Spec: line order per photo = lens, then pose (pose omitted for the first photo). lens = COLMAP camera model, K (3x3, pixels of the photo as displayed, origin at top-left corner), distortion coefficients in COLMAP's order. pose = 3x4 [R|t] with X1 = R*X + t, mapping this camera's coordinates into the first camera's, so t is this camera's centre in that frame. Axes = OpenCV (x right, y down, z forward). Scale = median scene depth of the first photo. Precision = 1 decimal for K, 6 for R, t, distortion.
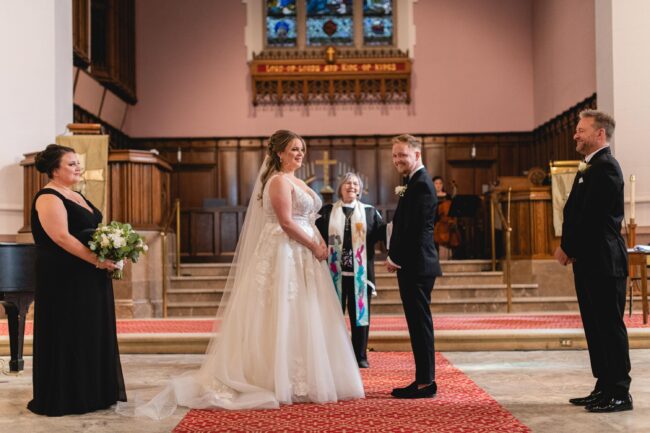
lens RADIAL K [[929.3, 0, 322.7], [0, 929.3, 216.5], [0, 0, 1]] dist [0.018345, 0.000000]
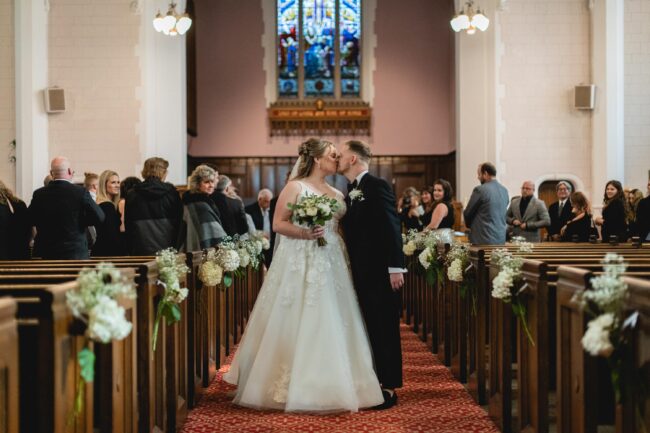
lens RADIAL K [[929.3, 0, 319.7], [0, 929.3, 217.7], [0, 0, 1]] dist [0.018345, 0.000000]
pose [[0.999927, 0.006218, 0.010353, -0.006467], [-0.006596, 0.999299, 0.036862, -0.040912], [-0.010117, -0.036927, 0.999267, -0.570770]]
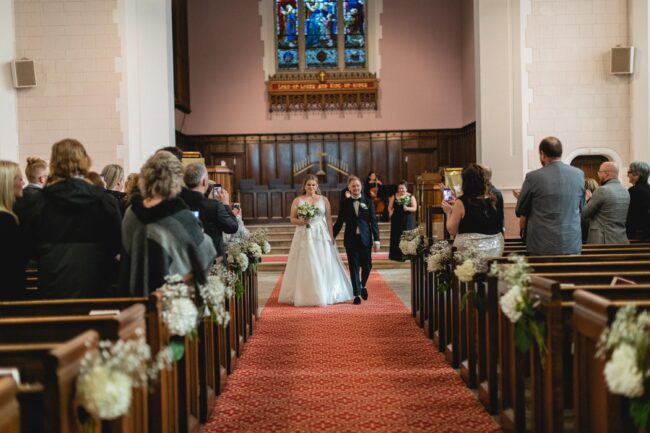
lens RADIAL K [[929.3, 0, 325.9], [0, 929.3, 215.2], [0, 0, 1]] dist [0.018345, 0.000000]
pose [[0.999865, -0.010482, 0.012690, -0.006646], [0.009705, 0.998161, 0.059836, -0.044427], [-0.013294, -0.059705, 0.998128, -0.460997]]
